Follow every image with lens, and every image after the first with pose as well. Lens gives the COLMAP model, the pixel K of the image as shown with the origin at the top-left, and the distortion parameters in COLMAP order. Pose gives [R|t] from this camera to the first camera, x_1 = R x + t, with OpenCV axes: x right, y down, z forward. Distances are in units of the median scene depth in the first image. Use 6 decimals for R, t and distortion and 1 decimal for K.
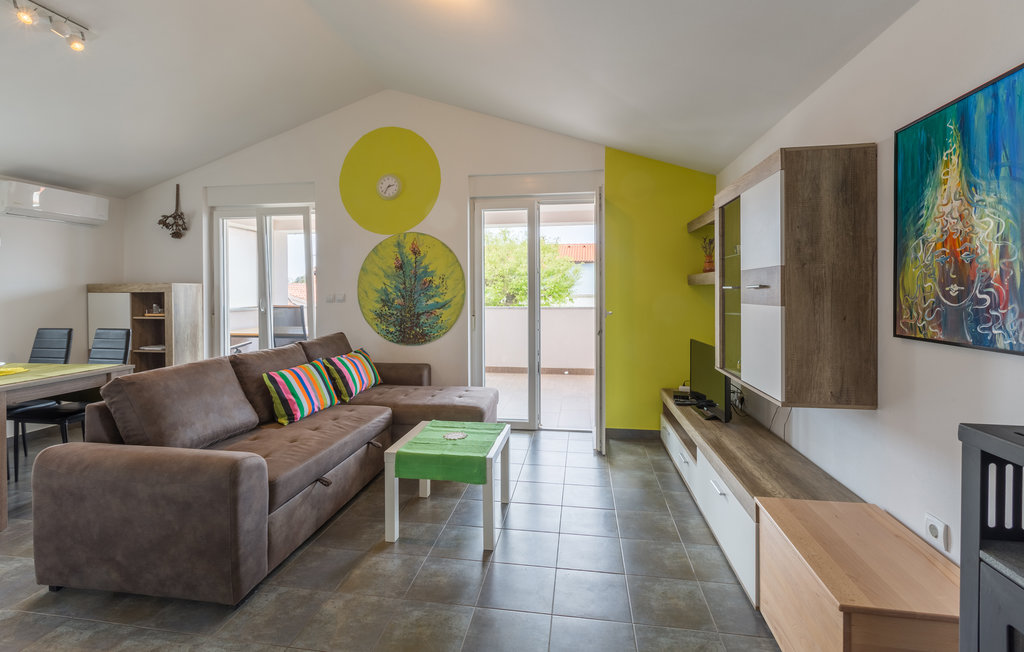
lens RADIAL K [[465.4, 0, 506.9], [0, 465.4, 294.9], [0, 0, 1]] dist [0.000296, -0.000073]
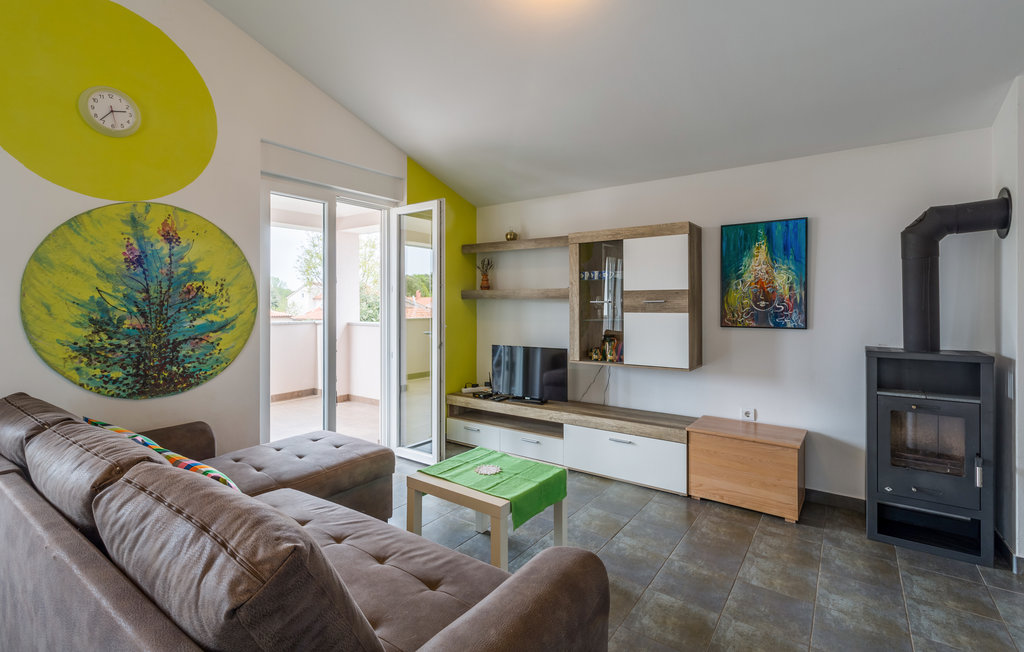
lens RADIAL K [[474.8, 0, 507.3], [0, 474.8, 303.3], [0, 0, 1]] dist [-0.000053, 0.000263]
pose [[0.450150, 0.003241, 0.892947, -0.549237], [0.007261, 0.999947, -0.007290, -0.001708], [-0.892923, 0.009765, 0.450103, 0.347524]]
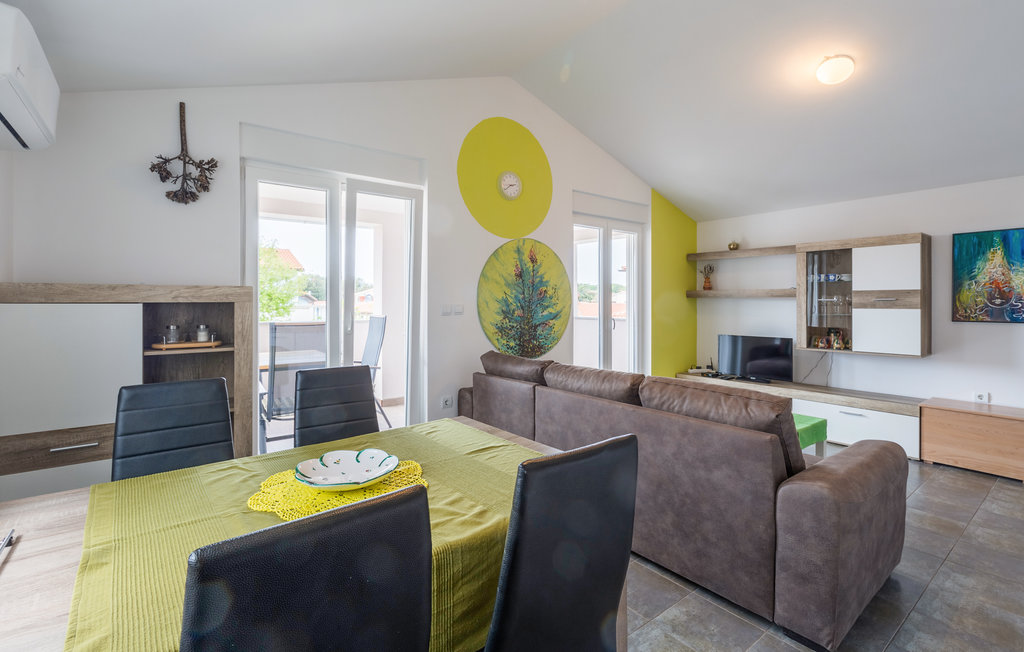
lens RADIAL K [[470.8, 0, 503.2], [0, 470.8, 304.3], [0, 0, 1]] dist [0.000688, -0.000999]
pose [[0.685942, -0.001640, 0.727654, -0.942984], [0.004821, 0.999986, -0.002291, -0.000571], [-0.727640, 0.005080, 0.685940, 0.393554]]
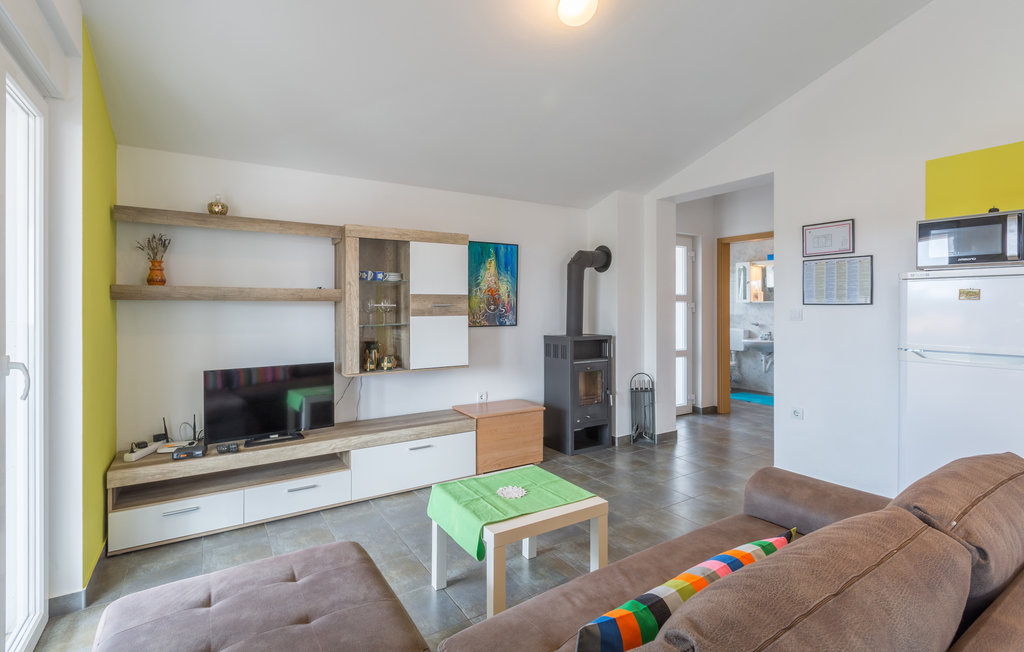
lens RADIAL K [[483.3, 0, 510.6], [0, 483.3, 308.5], [0, 0, 1]] dist [0.000646, 0.000192]
pose [[-0.670651, -0.001953, 0.741770, -0.441050], [0.007634, 0.999925, 0.009534, -0.010187], [-0.741734, 0.012057, -0.670586, 0.955726]]
